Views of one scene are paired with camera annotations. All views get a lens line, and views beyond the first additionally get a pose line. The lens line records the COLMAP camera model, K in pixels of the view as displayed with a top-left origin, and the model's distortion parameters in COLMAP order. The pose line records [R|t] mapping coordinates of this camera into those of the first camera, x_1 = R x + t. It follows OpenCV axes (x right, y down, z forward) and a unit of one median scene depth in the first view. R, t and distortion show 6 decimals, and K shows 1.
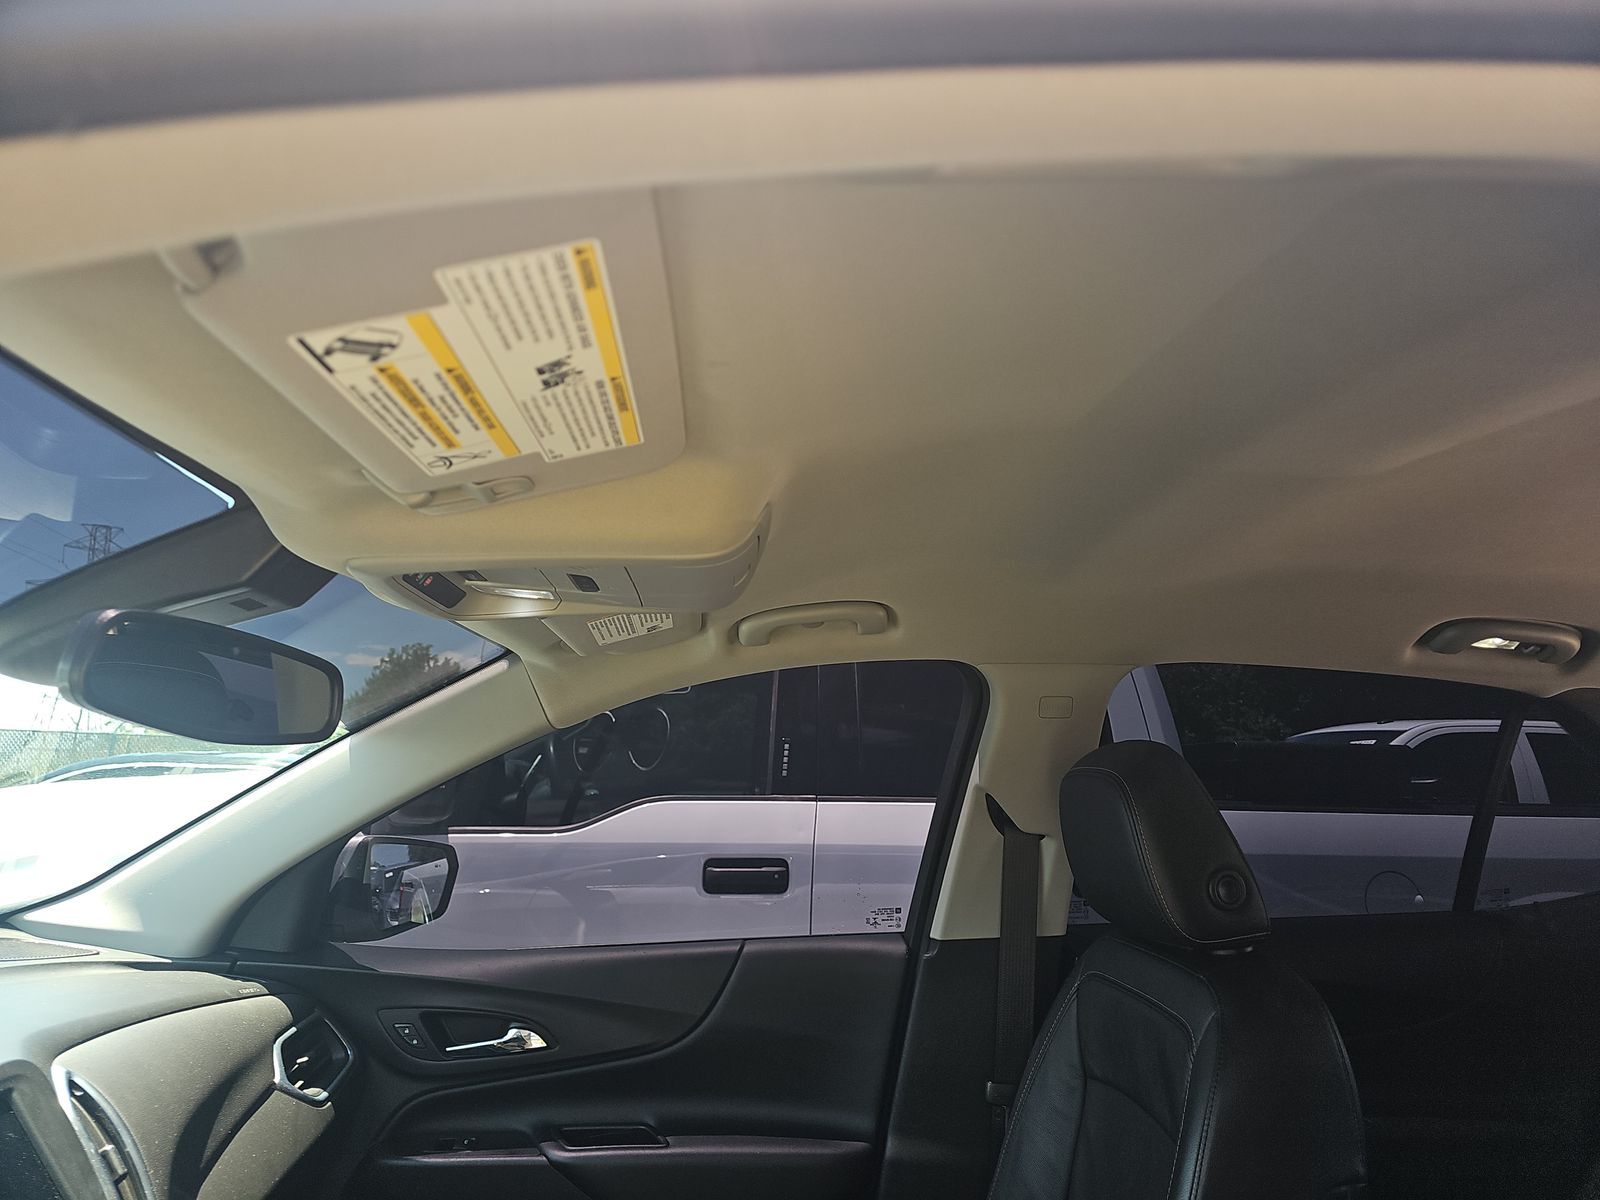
lens RADIAL K [[1052.8, 0, 805.9], [0, 1052.8, 600.1], [0, 0, 1]] dist [0.045194, -0.042068]
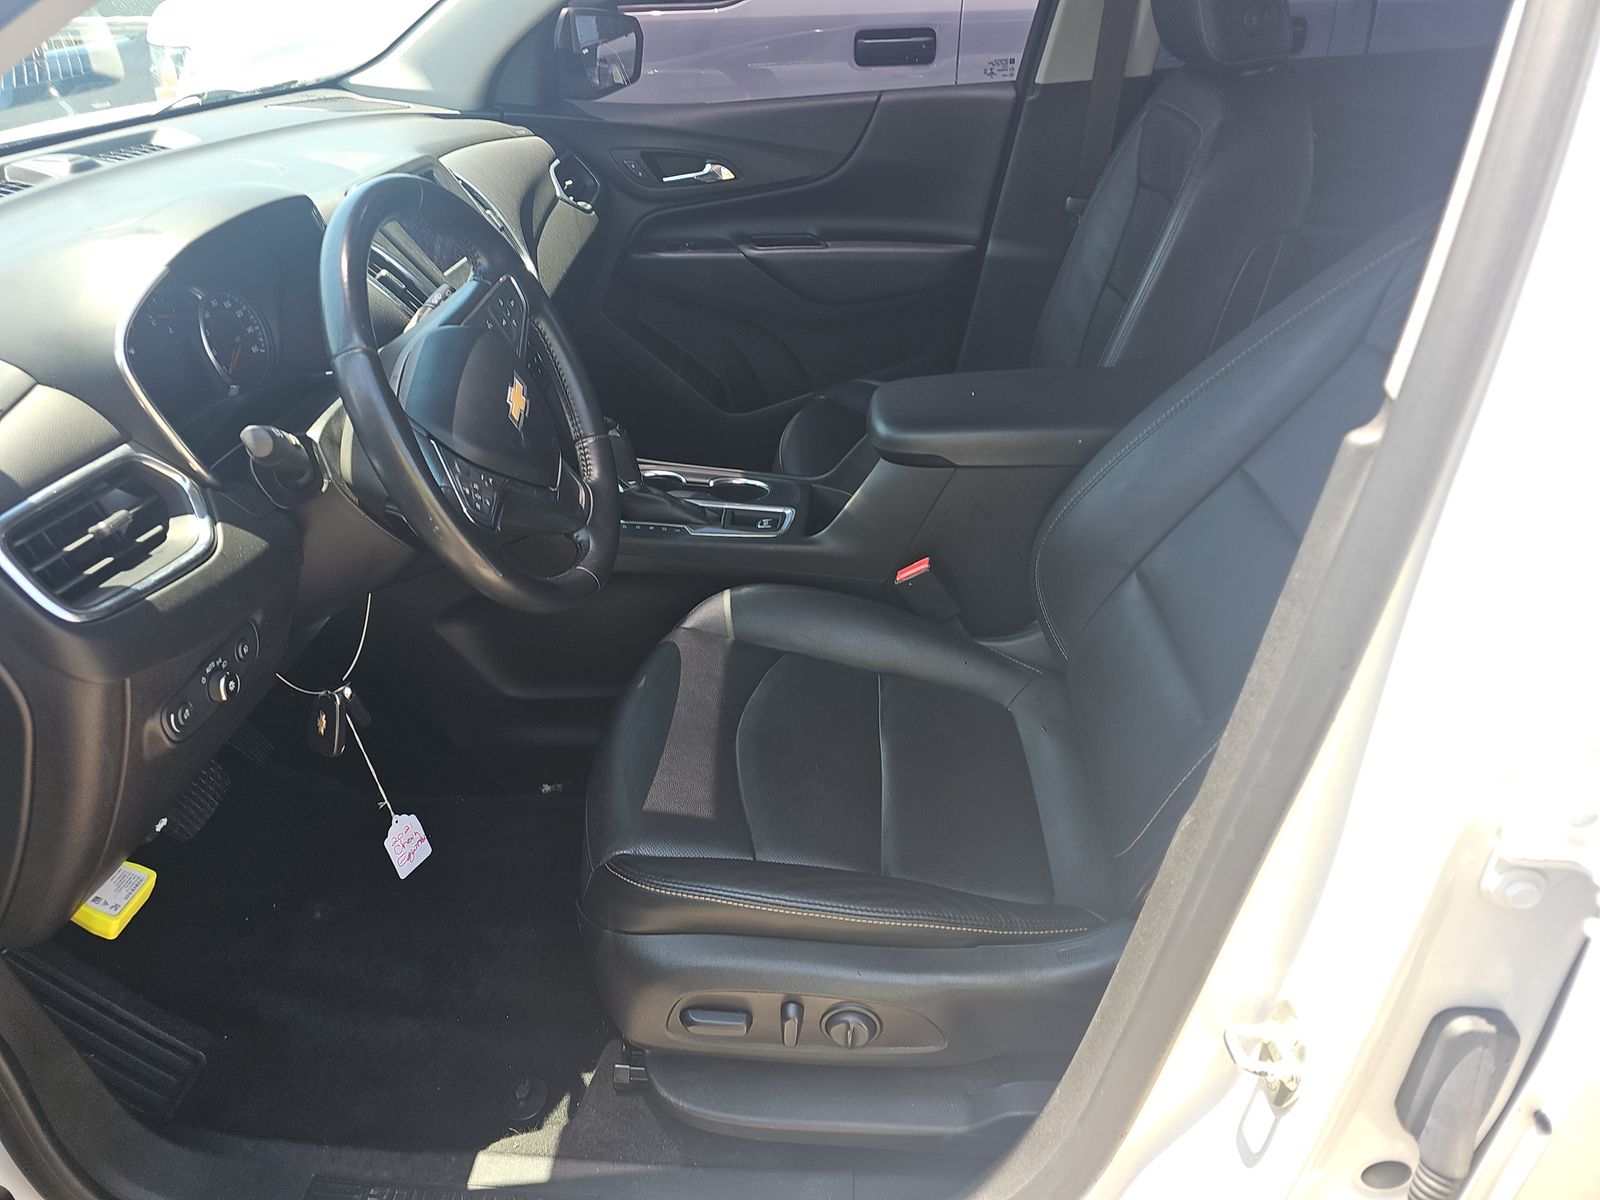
lens RADIAL K [[1052.8, 0, 805.9], [0, 1052.8, 600.1], [0, 0, 1]] dist [0.045194, -0.042068]
pose [[0.989027, 0.035765, -0.143341, 0.058425], [0.067544, 0.753444, 0.654033, -0.049481], [0.131391, -0.656538, 0.742761, -0.344088]]
